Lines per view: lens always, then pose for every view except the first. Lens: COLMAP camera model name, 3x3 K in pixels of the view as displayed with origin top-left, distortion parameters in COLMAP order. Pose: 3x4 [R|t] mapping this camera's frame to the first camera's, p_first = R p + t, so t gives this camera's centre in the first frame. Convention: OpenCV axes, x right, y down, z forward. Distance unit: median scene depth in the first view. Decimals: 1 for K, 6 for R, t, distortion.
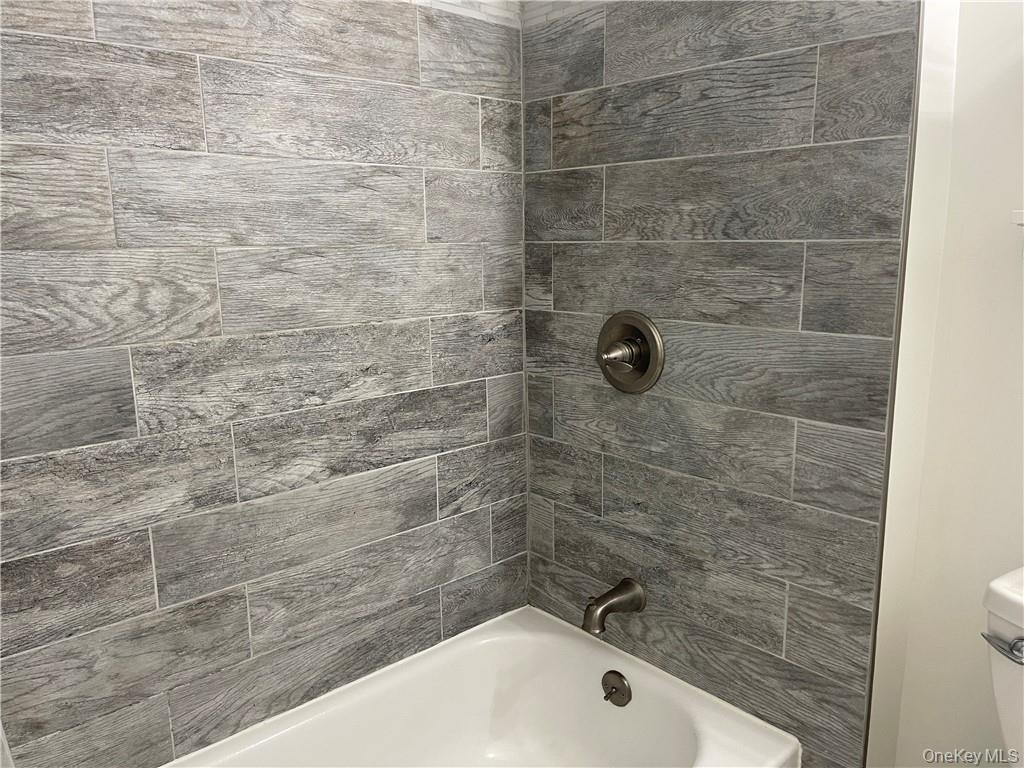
lens RADIAL K [[772.9, 0, 514.1], [0, 772.9, 390.6], [0, 0, 1]] dist [0.070267, -0.087719]
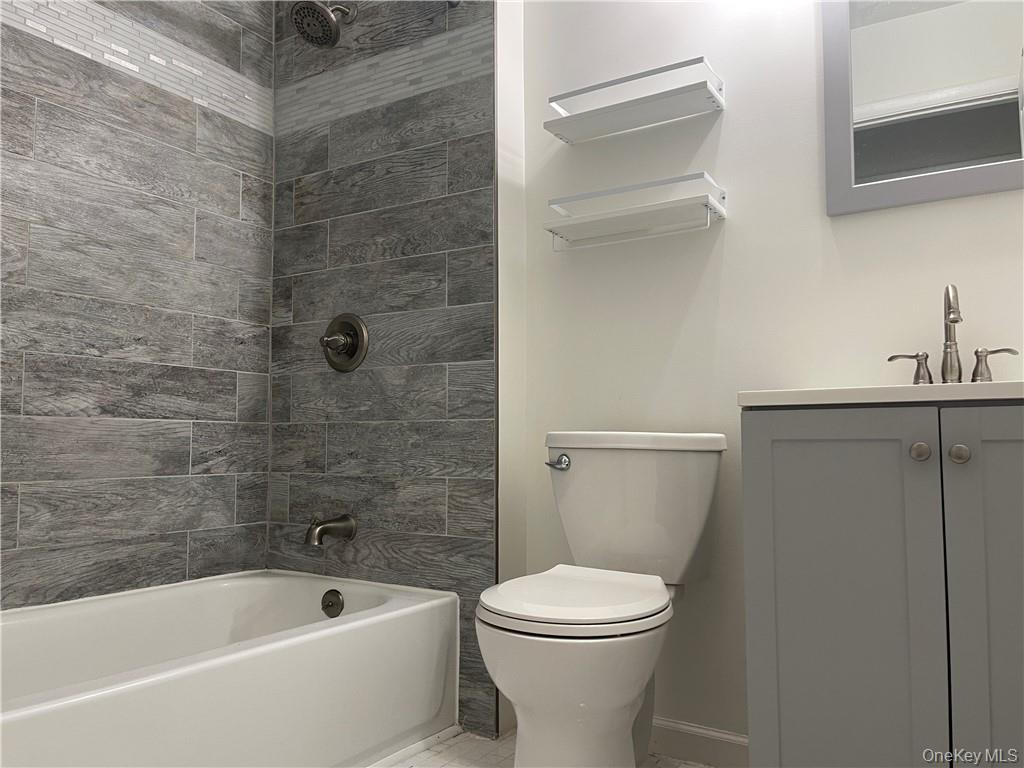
lens RADIAL K [[772.9, 0, 515.8], [0, 772.9, 393.1], [0, 0, 1]] dist [0.070267, -0.087719]
pose [[0.962639, 0.031643, 0.268934, 0.076941], [0.039825, 0.965805, -0.256192, 0.451820], [-0.267845, 0.257331, 0.928461, -0.405758]]
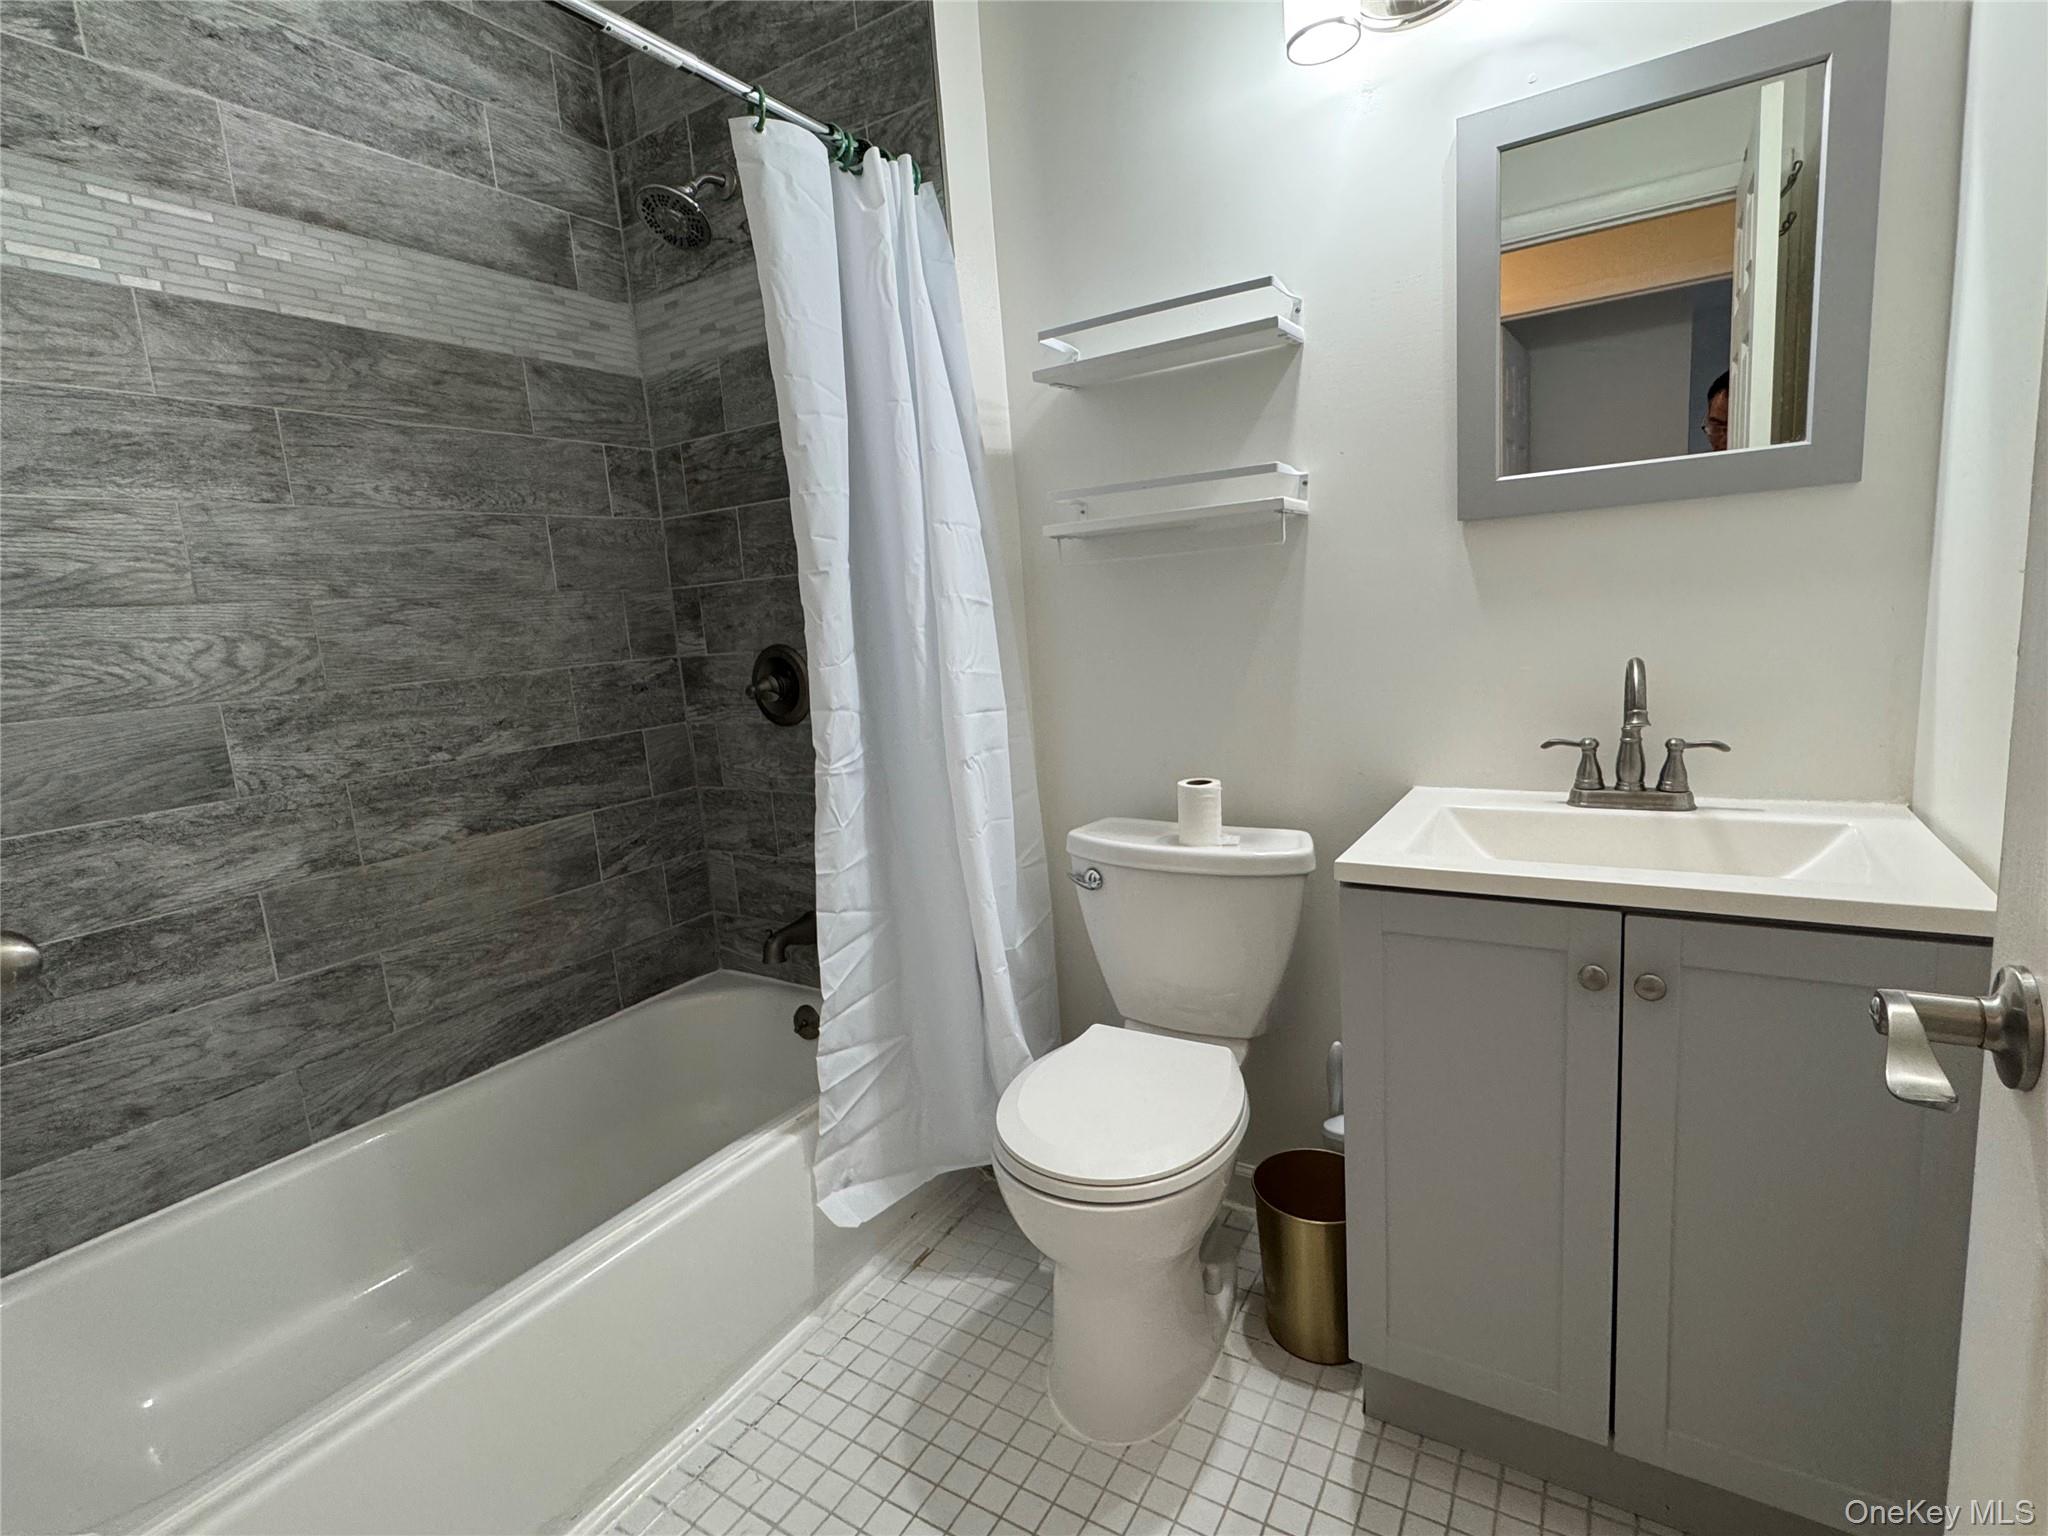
lens RADIAL K [[978.4, 0, 1022.0], [0, 978.4, 765.4], [0, 0, 1]] dist [-0.003088, 0.001943]
pose [[0.962161, -0.099895, 0.253508, 0.126964], [0.111247, 0.993315, -0.030810, 0.142278], [-0.248736, 0.057846, 0.966842, -0.351207]]
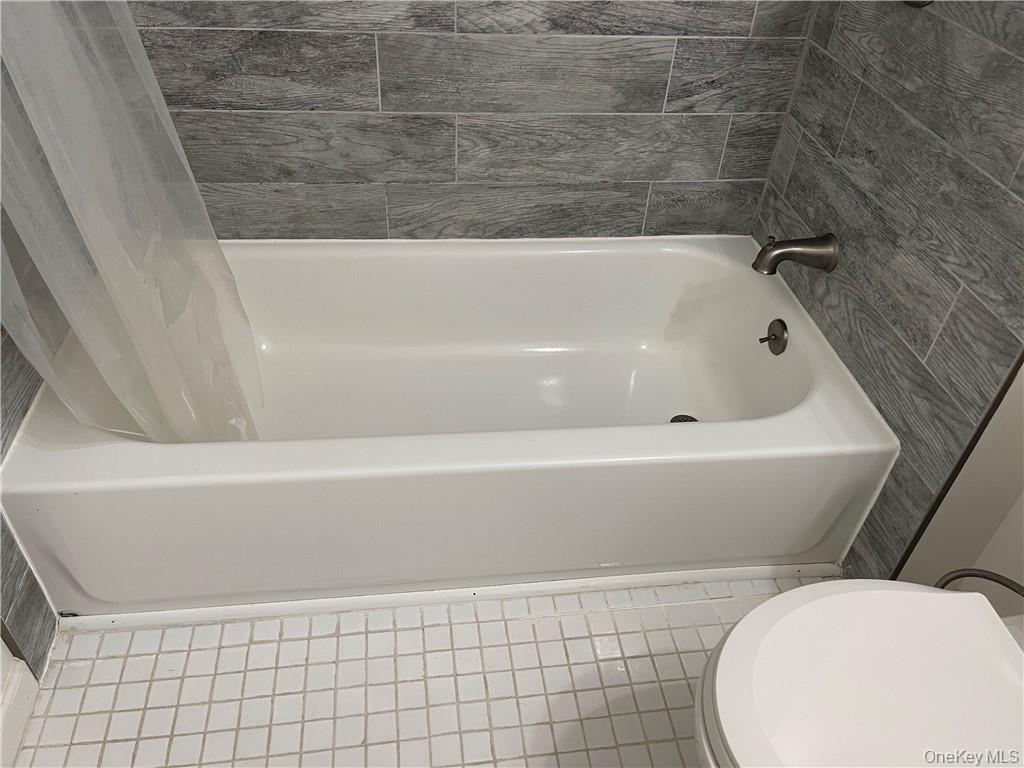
lens RADIAL K [[772.9, 0, 513.2], [0, 772.9, 392.5], [0, 0, 1]] dist [0.070267, -0.087719]
pose [[0.813770, 0.413709, -0.408194, 0.336623], [-0.172763, 0.842791, 0.509760, 0.000280], [0.554915, -0.344307, 0.757312, 0.061029]]
